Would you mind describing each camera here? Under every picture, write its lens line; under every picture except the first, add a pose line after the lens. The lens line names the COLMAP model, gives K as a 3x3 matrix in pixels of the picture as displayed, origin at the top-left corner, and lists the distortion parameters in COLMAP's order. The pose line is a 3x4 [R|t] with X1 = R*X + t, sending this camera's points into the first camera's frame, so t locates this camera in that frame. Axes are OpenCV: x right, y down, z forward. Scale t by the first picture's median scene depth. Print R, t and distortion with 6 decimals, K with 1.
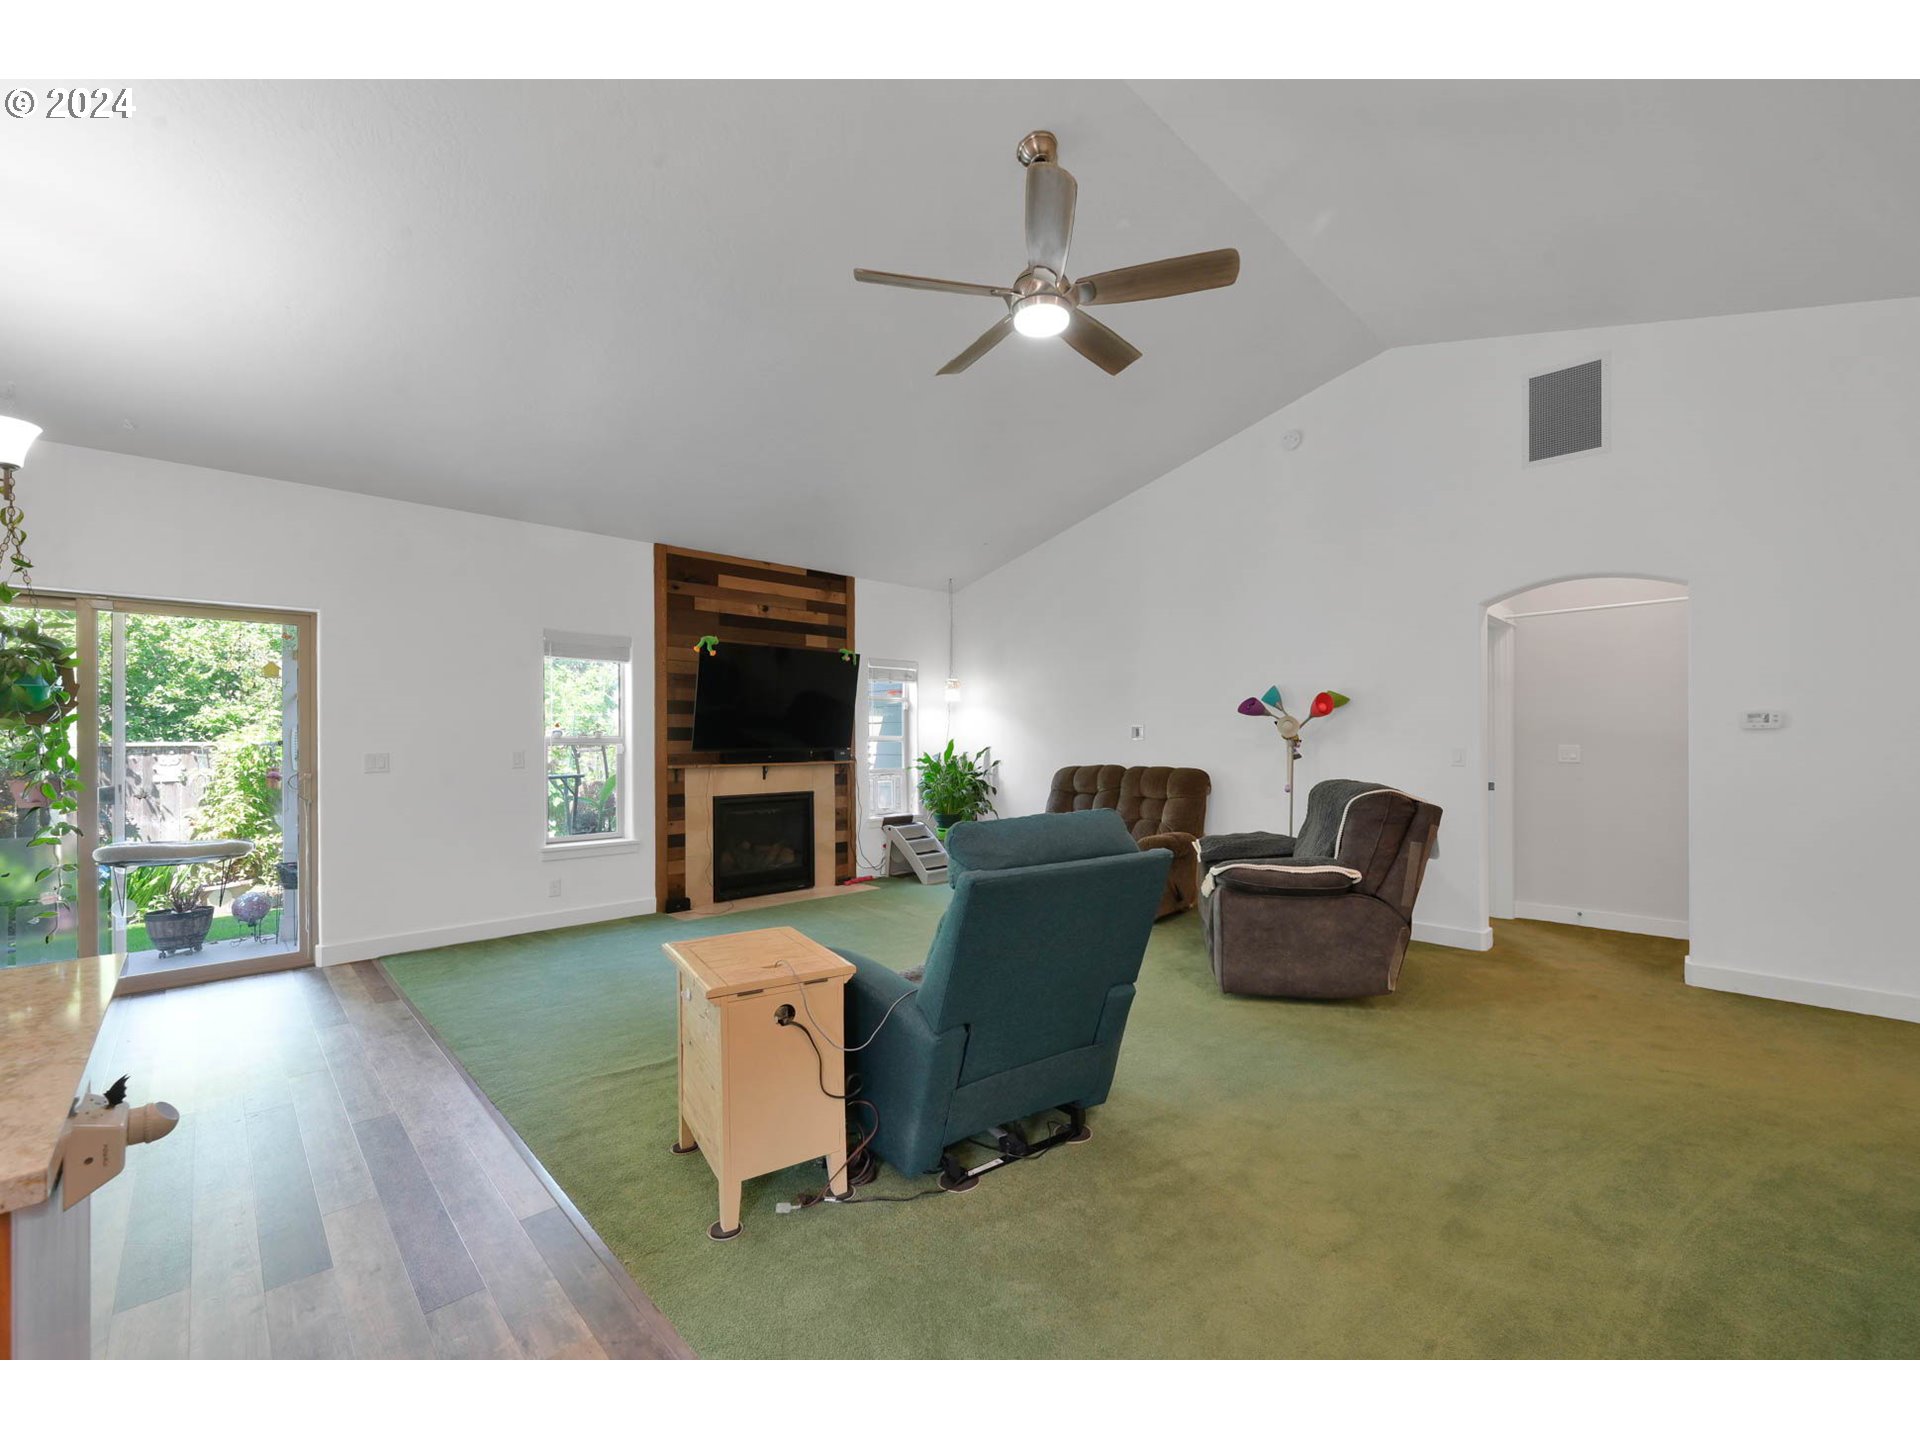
lens RADIAL K [[790.3, 0, 963.6], [0, 790.3, 733.9], [0, 0, 1]] dist [-0.002099, 0.000617]
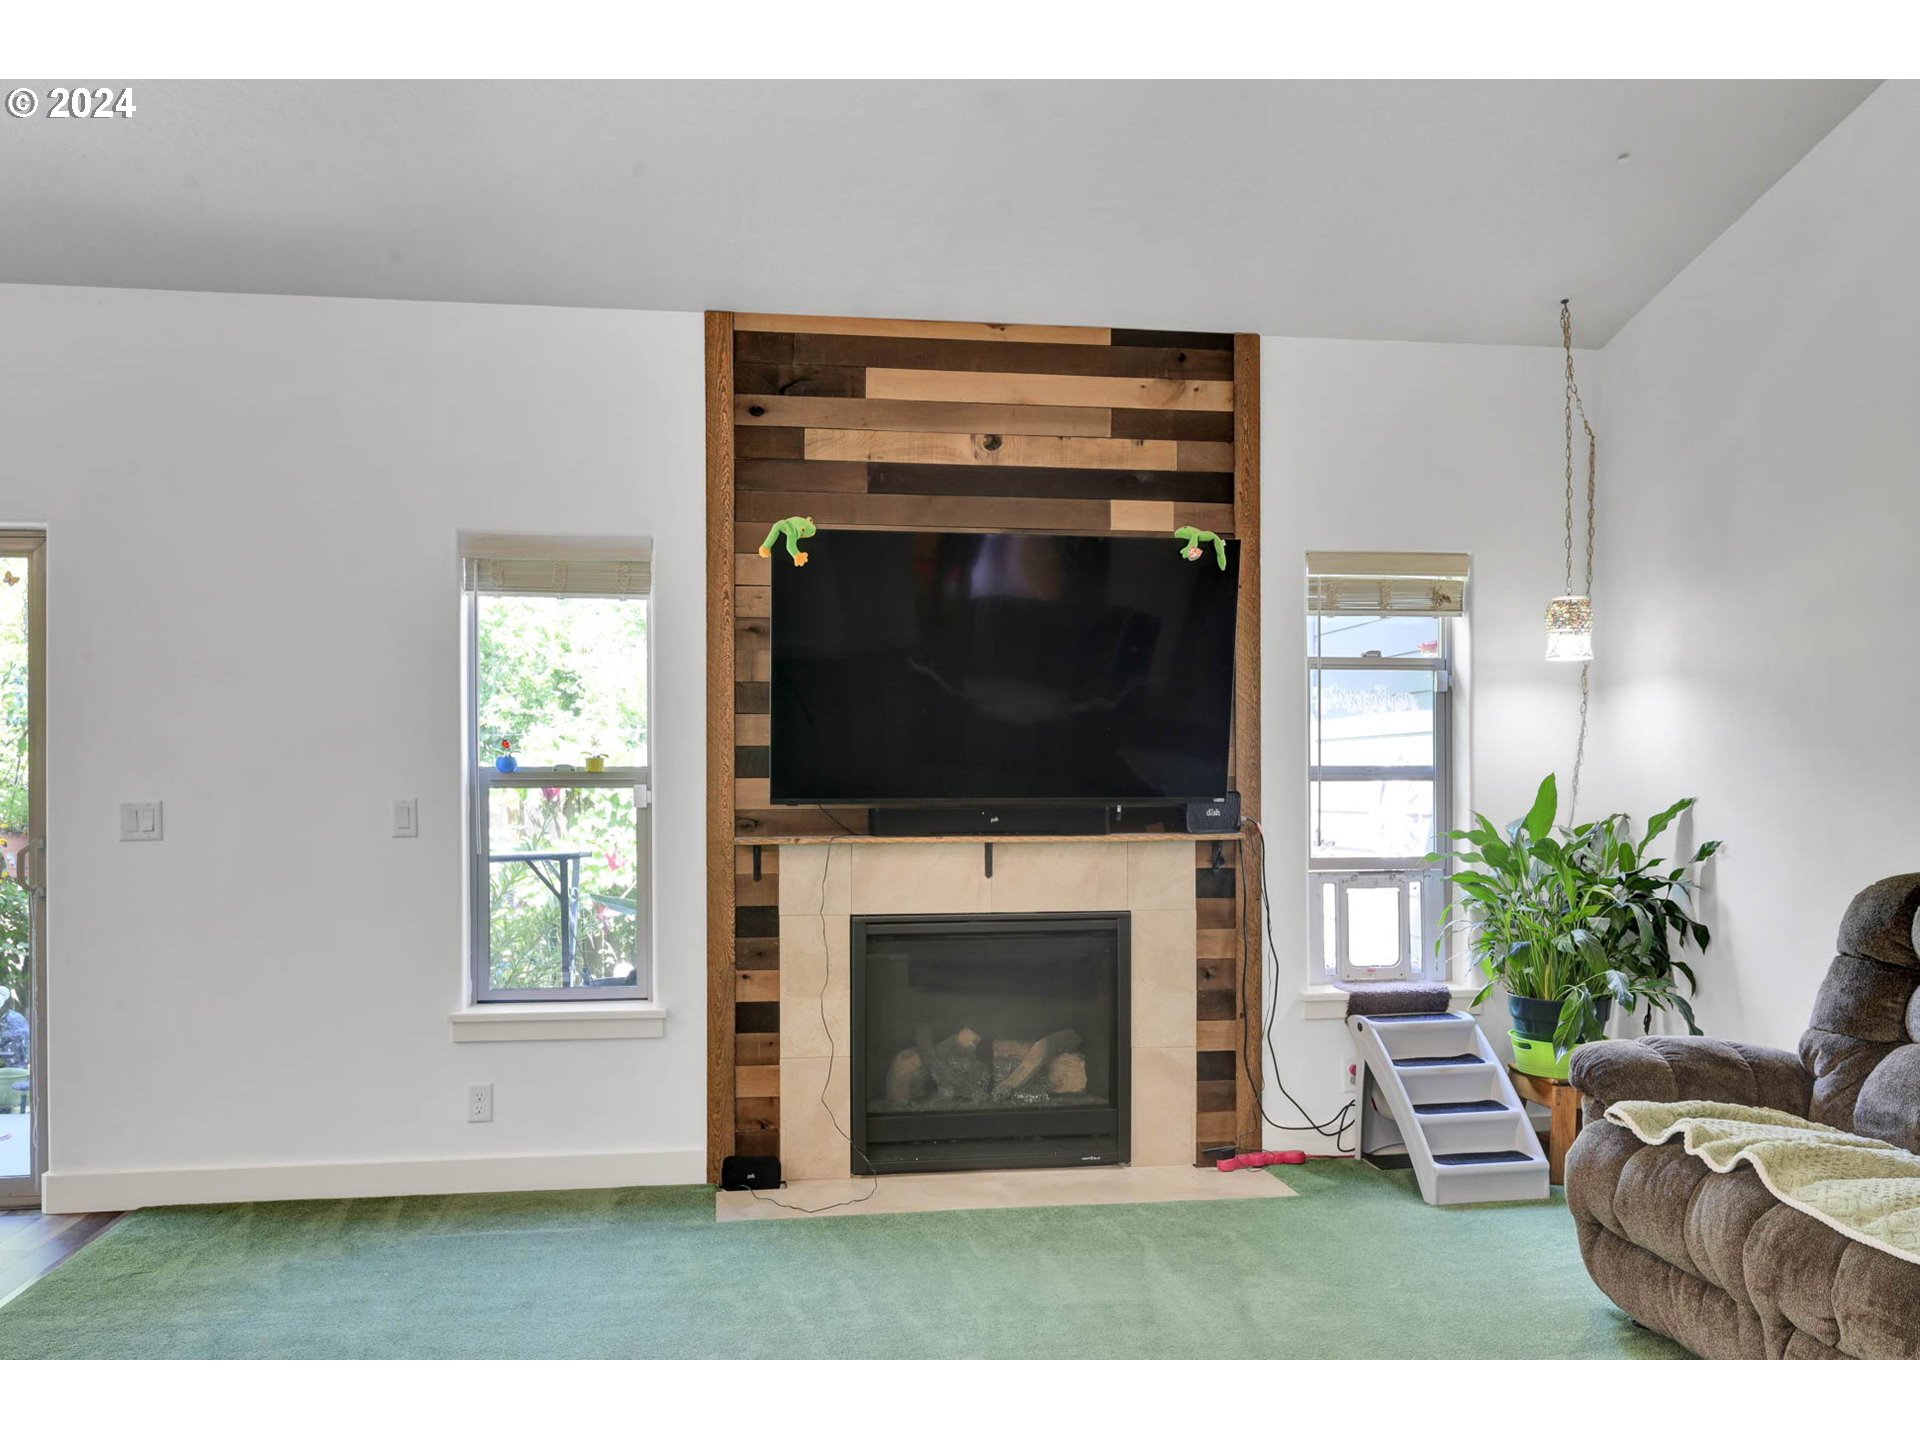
lens RADIAL K [[1534.1, 0, 967.4], [0, 1534.1, 781.2], [0, 0, 1]] dist [-0.000108, -0.002384]
pose [[0.818126, 0.003767, -0.575027, 0.188303], [0.002703, 0.999942, 0.010396, 0.002013], [0.575033, -0.010059, 0.818069, 0.389023]]
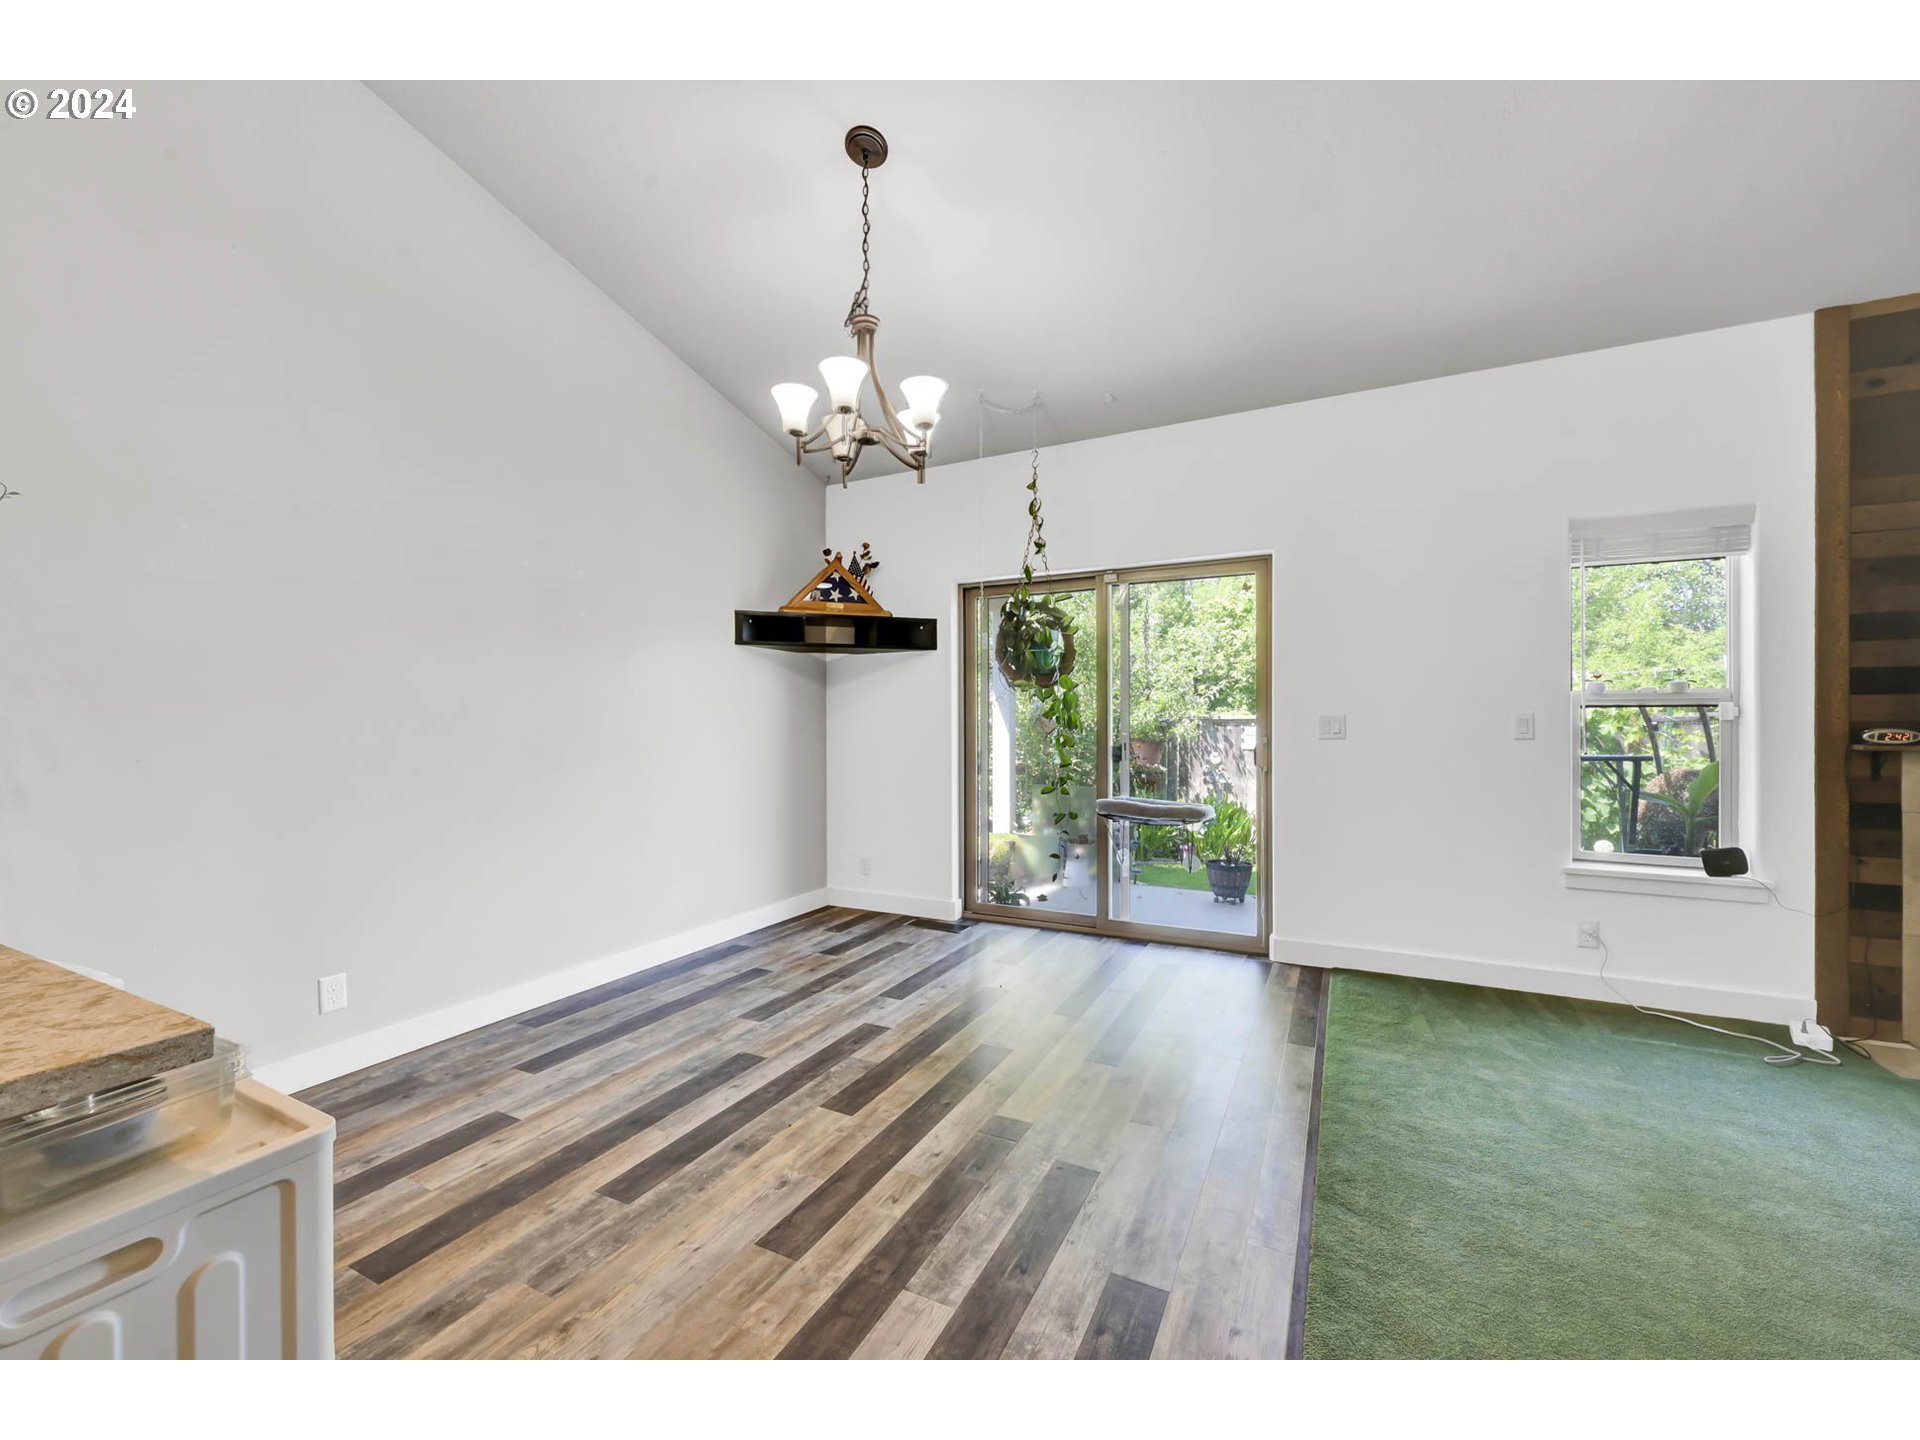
lens RADIAL K [[770.2, 0, 963.7], [0, 770.2, 723.2], [0, 0, 1]] dist [-0.001592, 0.000996]
pose [[0.332802, 0.004151, -0.942988, -0.097460], [0.005443, 0.999965, 0.006323, 0.019723], [0.942981, -0.007236, 0.332768, 0.294956]]
